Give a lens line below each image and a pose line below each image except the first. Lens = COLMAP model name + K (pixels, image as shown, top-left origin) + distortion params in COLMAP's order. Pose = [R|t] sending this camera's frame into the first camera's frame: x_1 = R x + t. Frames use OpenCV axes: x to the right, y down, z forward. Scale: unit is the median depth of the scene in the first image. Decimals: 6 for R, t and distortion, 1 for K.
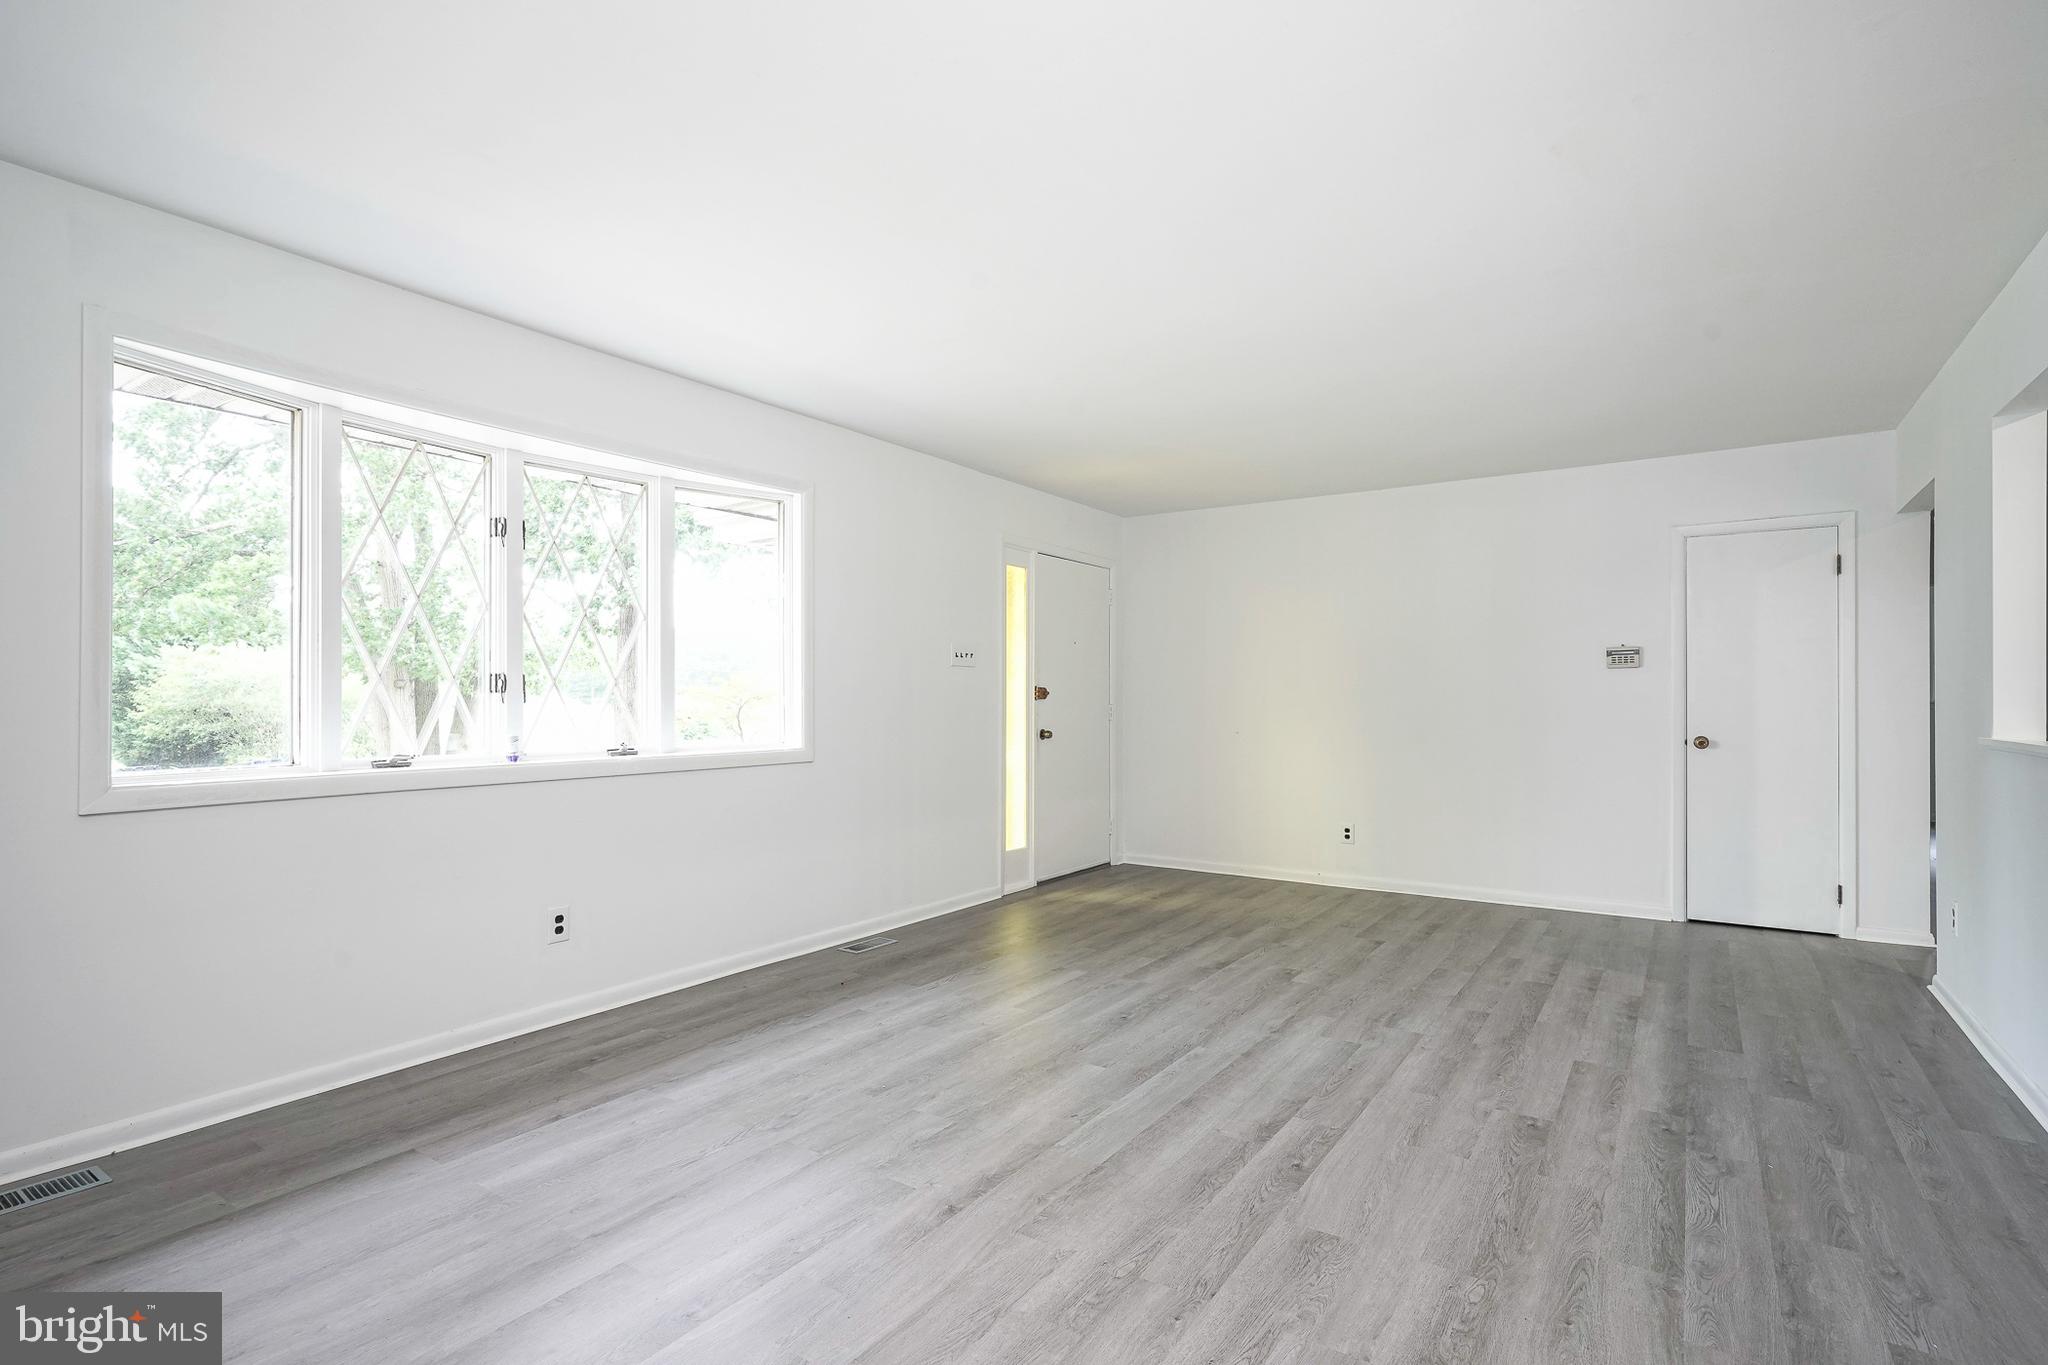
lens RADIAL K [[1007.2, 0, 1032.1], [0, 1007.2, 693.7], [0, 0, 1]] dist [-0.004737, 0.002832]
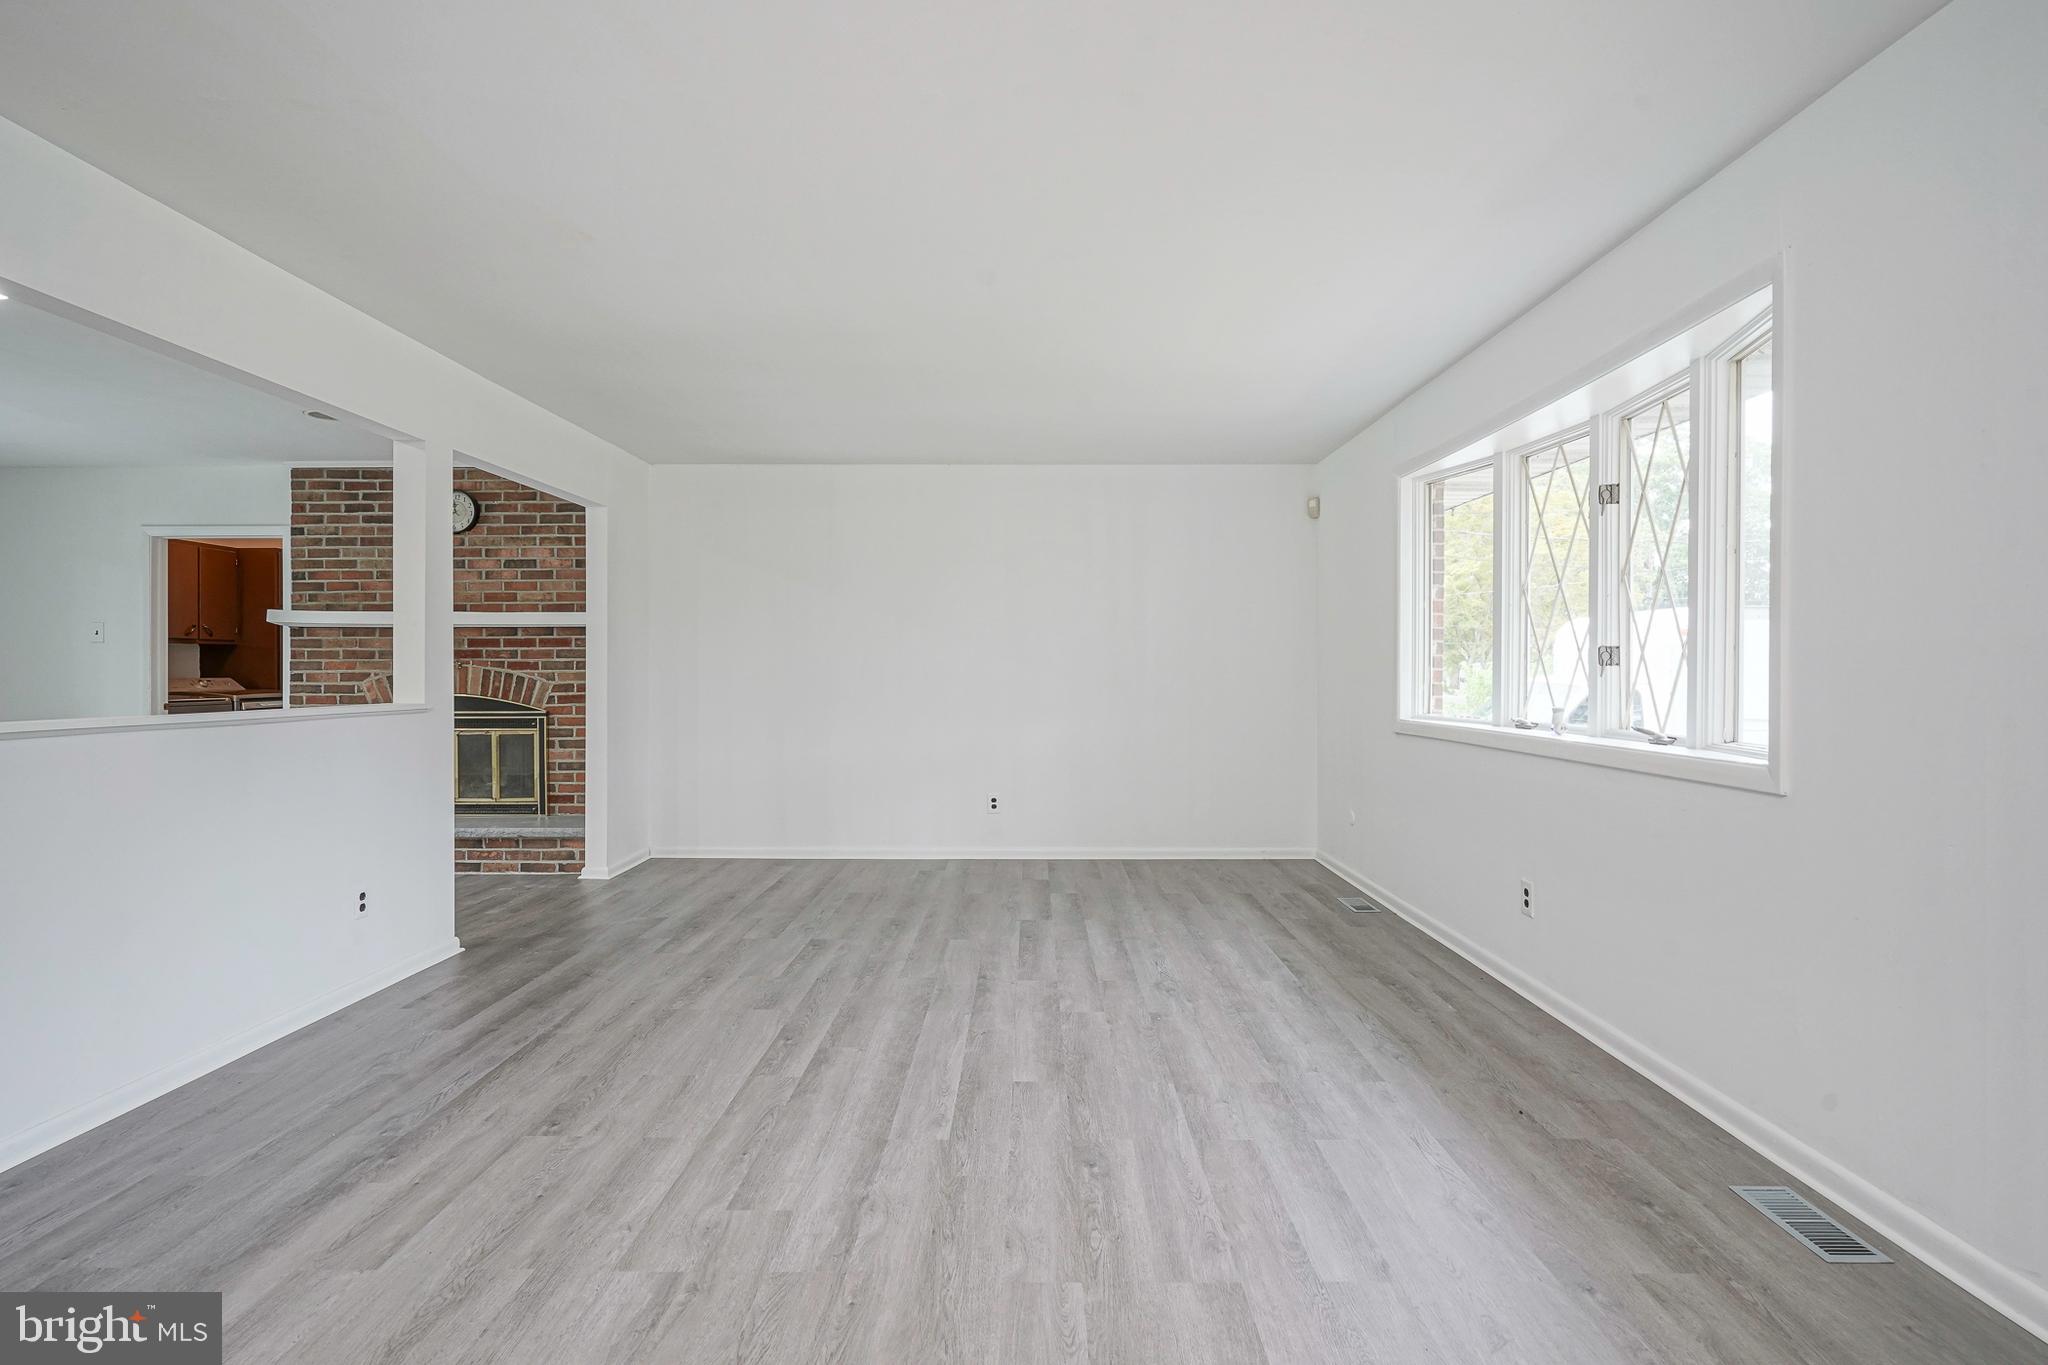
lens RADIAL K [[1007.2, 0, 1038.2], [0, 1007.2, 677.5], [0, 0, 1]] dist [-0.004737, 0.002832]
pose [[-0.834864, 0.000599, -0.550456, 0.602448], [0.000795, 1.000000, -0.000118, 0.009867], [0.550456, -0.000536, -0.834864, 1.925444]]
